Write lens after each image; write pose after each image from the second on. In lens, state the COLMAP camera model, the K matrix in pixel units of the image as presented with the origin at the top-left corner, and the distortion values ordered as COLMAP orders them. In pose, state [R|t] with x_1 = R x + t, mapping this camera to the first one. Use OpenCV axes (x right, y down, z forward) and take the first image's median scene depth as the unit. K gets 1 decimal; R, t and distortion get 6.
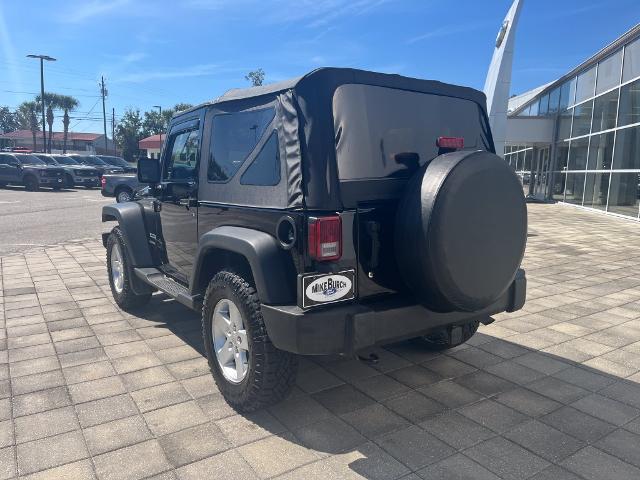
lens RADIAL K [[484.4, 0, 320.5], [0, 484.4, 234.0], [0, 0, 1]] dist [0.096846, -0.135470]
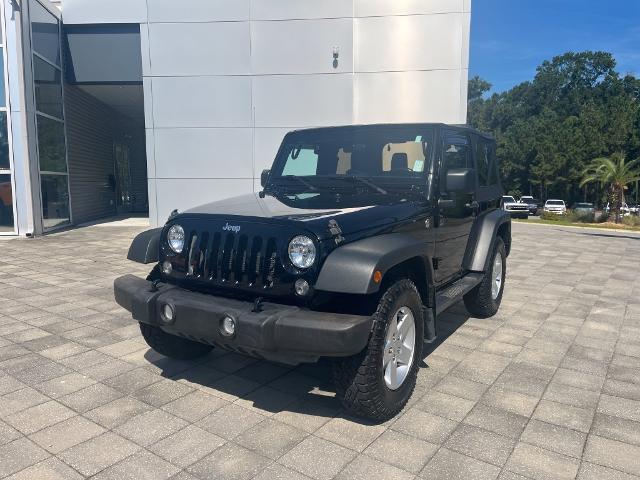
lens RADIAL K [[484.4, 0, 320.5], [0, 484.4, 234.0], [0, 0, 1]] dist [0.096846, -0.135470]
pose [[-0.374586, -0.119162, 0.919503, -1.059708], [0.115424, 0.978000, 0.173764, -0.208689], [-0.919980, 0.171222, -0.352590, 1.492017]]
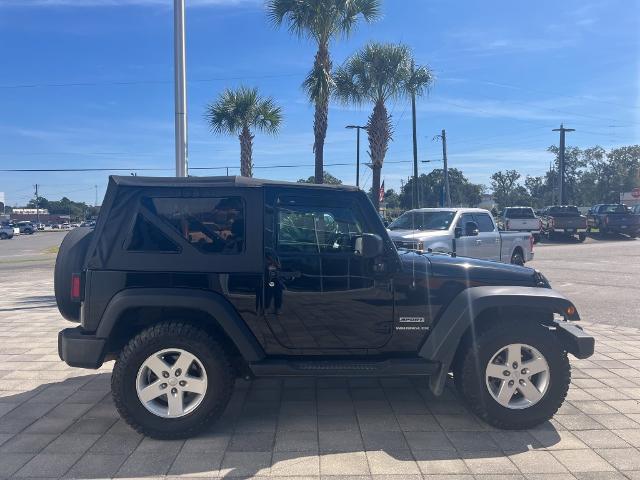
lens RADIAL K [[484.4, 0, 320.5], [0, 484.4, 234.0], [0, 0, 1]] dist [0.096846, -0.135470]
pose [[-0.512712, 0.015088, -0.858428, 0.784280], [-0.123264, 0.988194, 0.090991, -0.234190], [0.849666, 0.152465, -0.504799, 1.534628]]
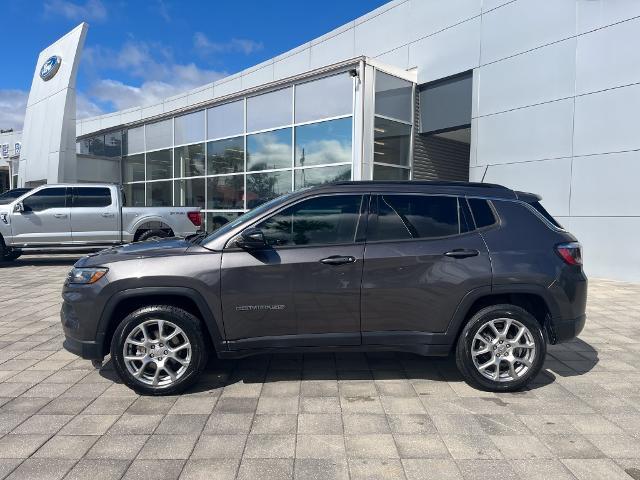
lens RADIAL K [[485.1, 0, 322.2], [0, 485.1, 237.3], [0, 0, 1]] dist [0.083806, -0.106157]
pose [[0.530119, -0.051081, 0.846383, -0.961950], [0.108582, 0.994055, -0.008015, -0.085384], [-0.840942, 0.096151, 0.532514, 0.502523]]
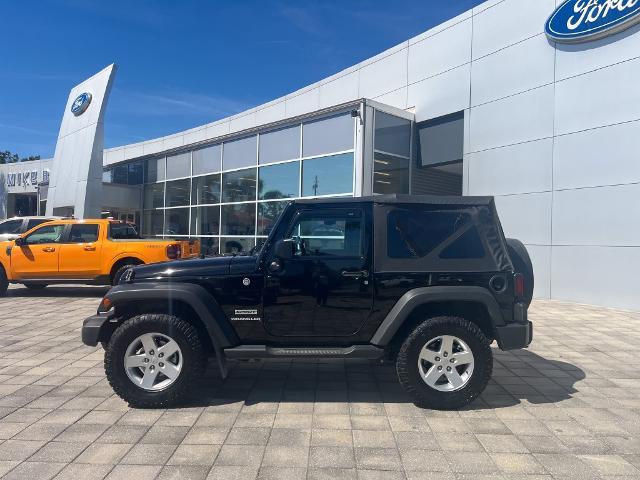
lens RADIAL K [[484.4, 0, 320.5], [0, 484.4, 234.0], [0, 0, 1]] dist [0.096846, -0.135470]
pose [[0.558935, 0.004223, 0.829201, -1.123850], [0.096530, 0.992857, -0.070124, -0.072216], [-0.823574, 0.119237, 0.554535, 0.306753]]
